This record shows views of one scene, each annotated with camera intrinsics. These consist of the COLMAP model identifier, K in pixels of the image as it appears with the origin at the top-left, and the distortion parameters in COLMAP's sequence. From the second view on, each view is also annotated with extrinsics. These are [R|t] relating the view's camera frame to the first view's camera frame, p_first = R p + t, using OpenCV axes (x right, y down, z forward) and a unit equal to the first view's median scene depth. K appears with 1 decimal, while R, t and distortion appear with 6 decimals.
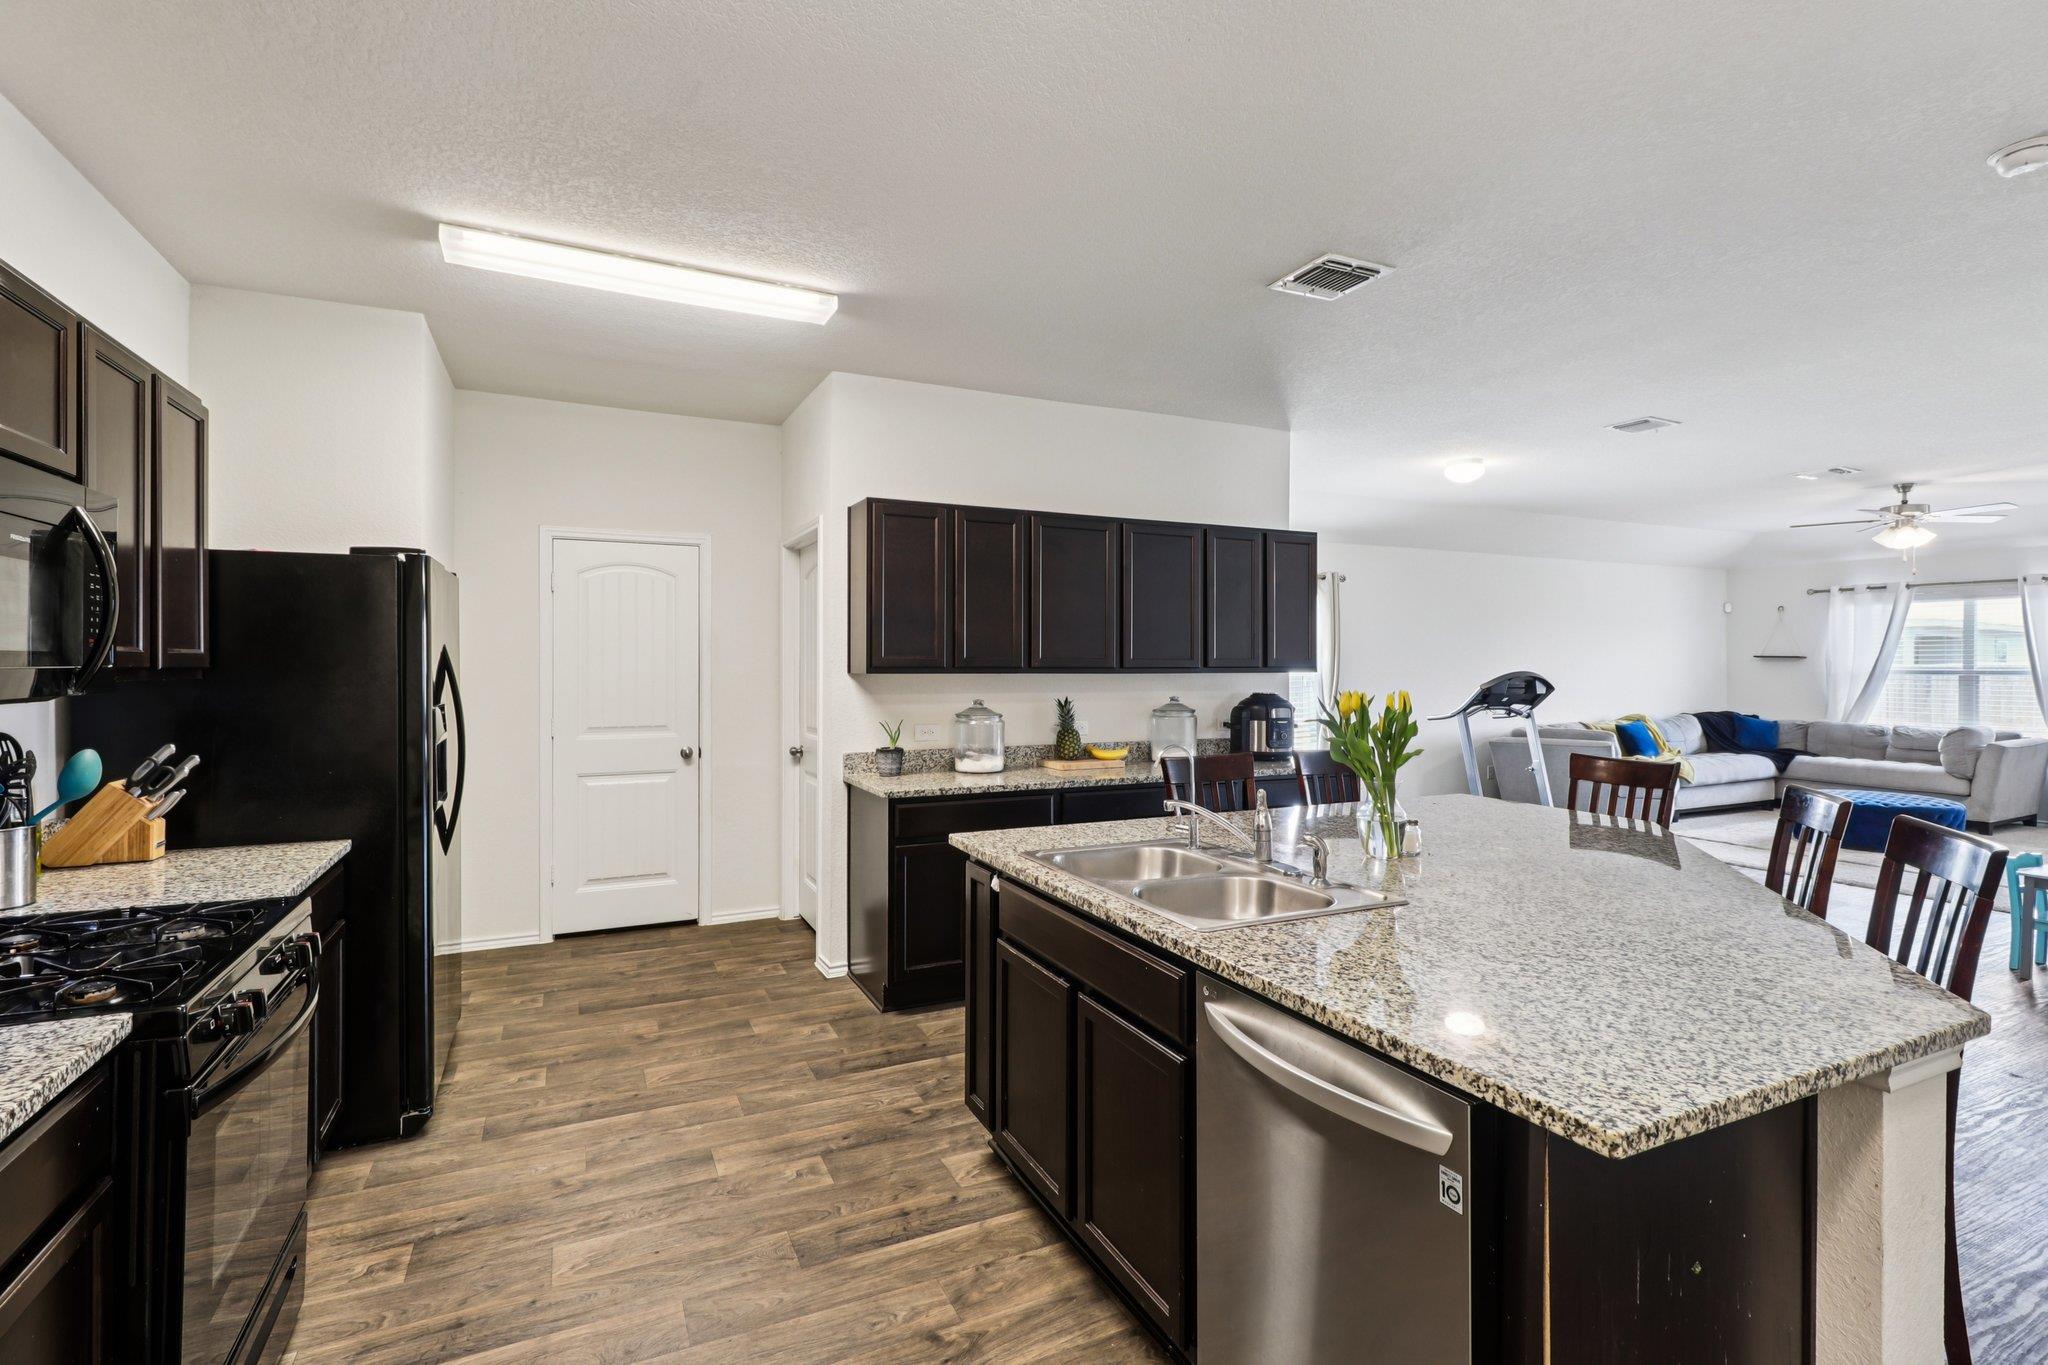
lens RADIAL K [[962.2, 0, 1023.4], [0, 962.2, 664.1], [0, 0, 1]] dist [0.002152, 0.000258]
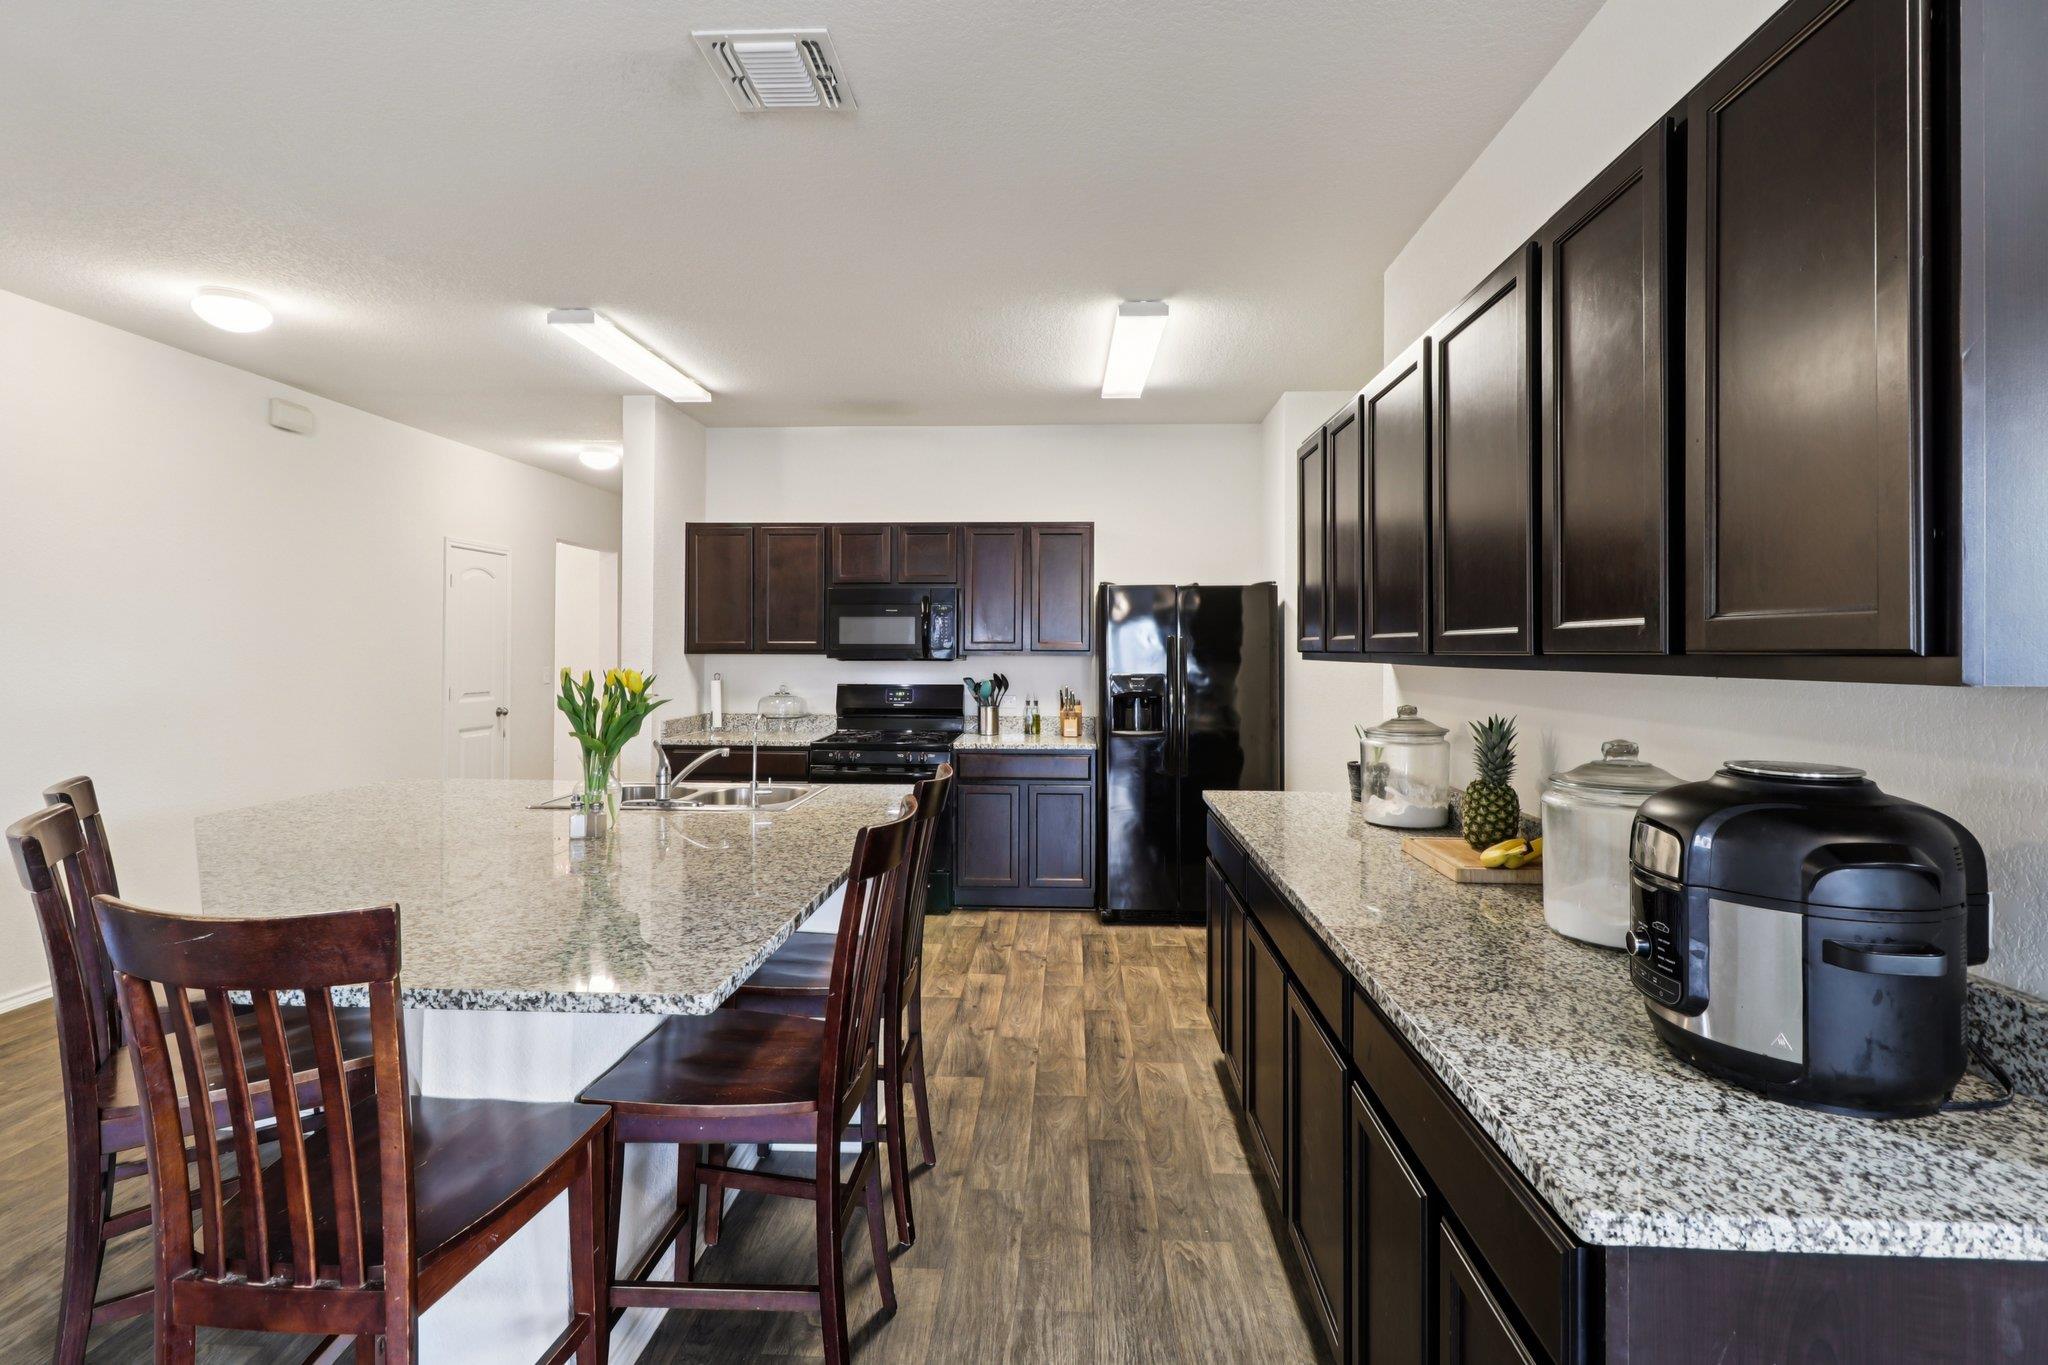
lens RADIAL K [[962.2, 0, 1016.3], [0, 962.2, 645.8], [0, 0, 1]] dist [0.002152, 0.000258]
pose [[-0.482531, -0.006698, -0.875854, 0.532288], [-0.001682, 0.999976, -0.006721, 0.003624], [0.875878, -0.001769, -0.482530, 0.947535]]
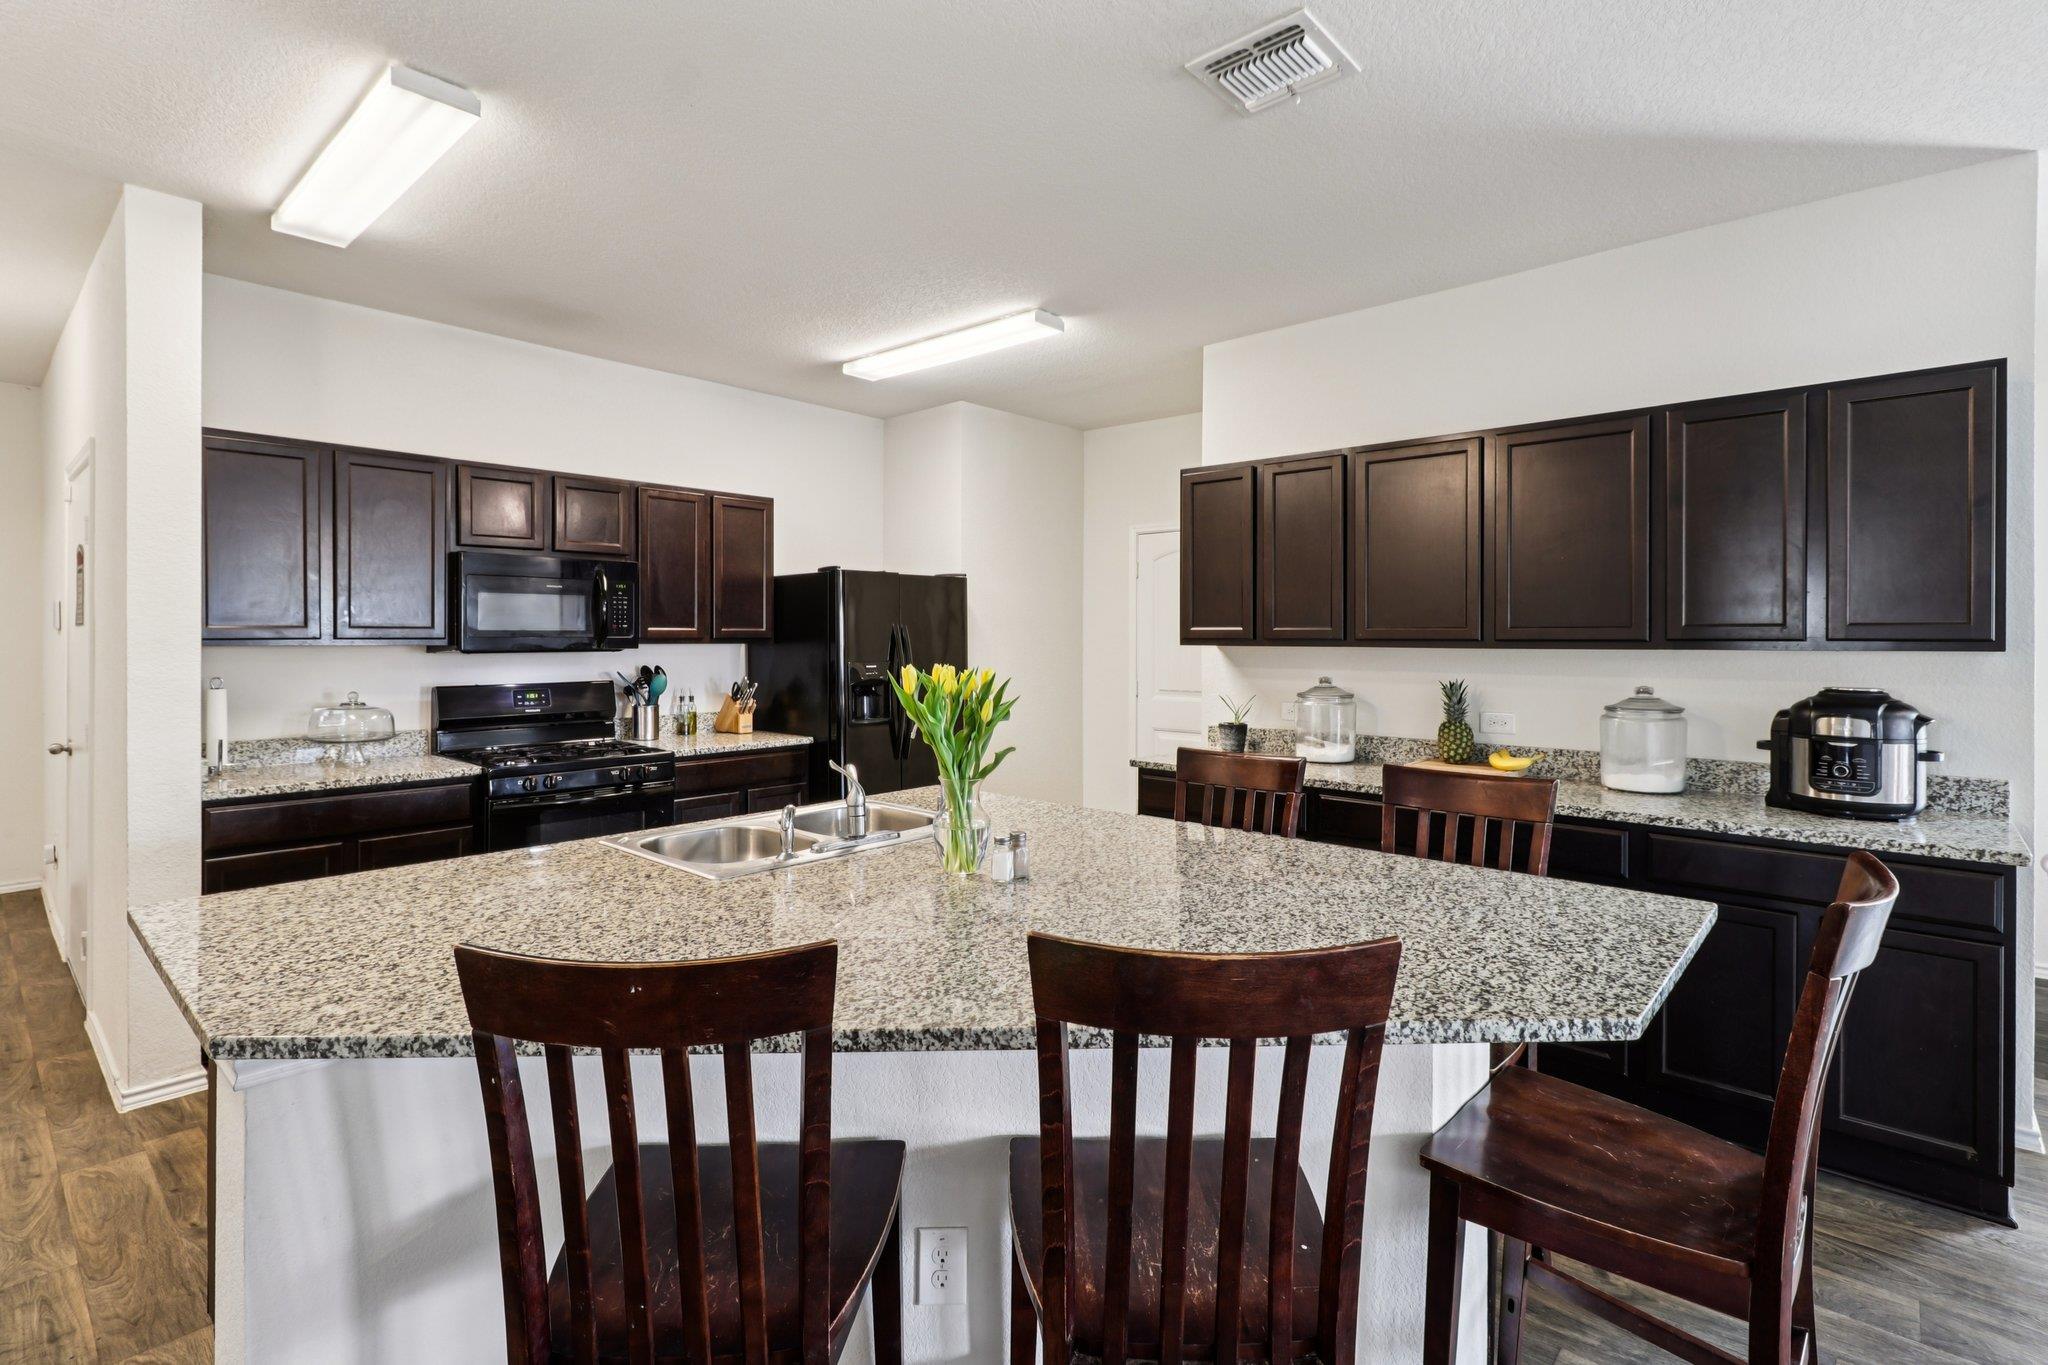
lens RADIAL K [[962.2, 0, 1015.5], [0, 962.2, 642.7], [0, 0, 1]] dist [0.002152, 0.000258]
pose [[0.369490, 0.004141, -0.929226, 0.561716], [0.001773, 0.999985, 0.005161, 0.001708], [0.929233, -0.003554, 0.369477, 0.379220]]
